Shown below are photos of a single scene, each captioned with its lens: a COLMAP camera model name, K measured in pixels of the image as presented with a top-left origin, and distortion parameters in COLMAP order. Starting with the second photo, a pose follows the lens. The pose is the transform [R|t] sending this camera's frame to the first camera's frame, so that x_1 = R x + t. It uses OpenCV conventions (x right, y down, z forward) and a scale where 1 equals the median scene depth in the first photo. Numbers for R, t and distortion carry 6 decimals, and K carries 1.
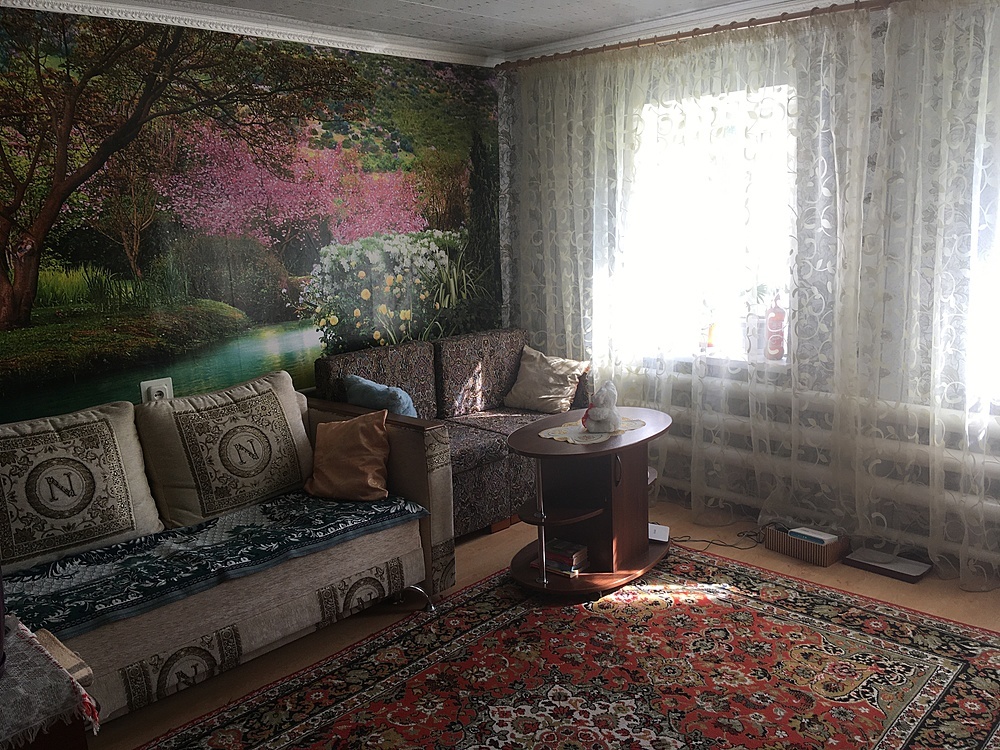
lens RADIAL K [[845.8, 0, 506.4], [0, 845.8, 379.3], [0, 0, 1]] dist [0.113069, -0.170148]
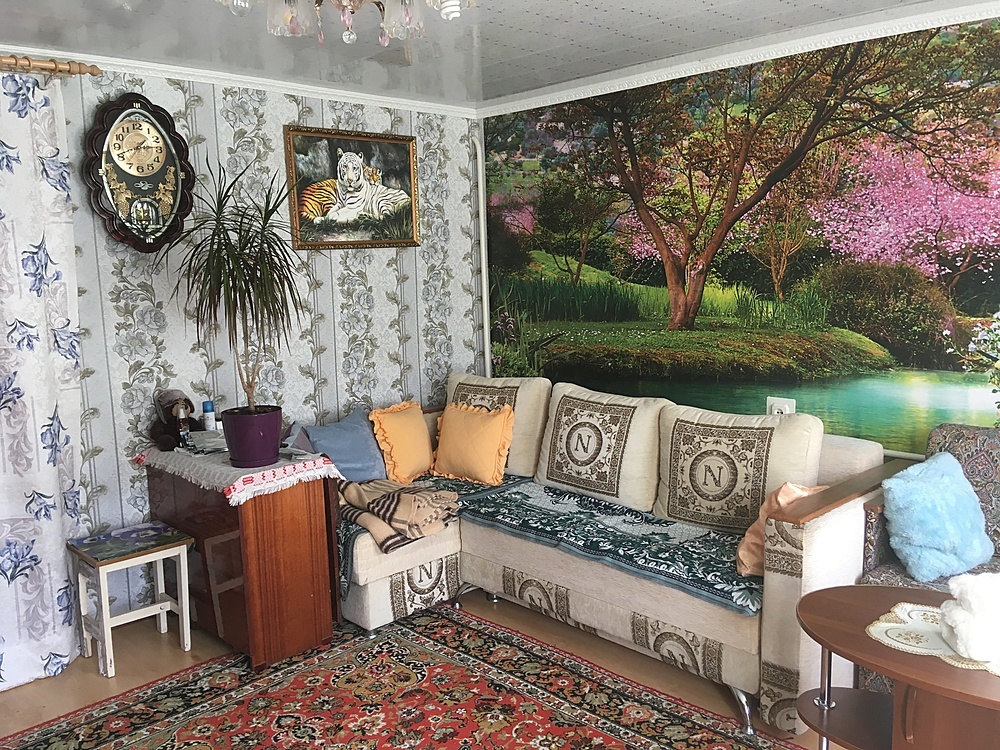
lens RADIAL K [[845.8, 0, 500.3], [0, 845.8, 381.1], [0, 0, 1]] dist [0.113069, -0.170148]
pose [[-0.021394, 0.182768, -0.982923, 0.651172], [-0.170805, 0.968026, 0.183716, -0.161058], [0.985073, 0.171818, 0.010508, 0.689836]]
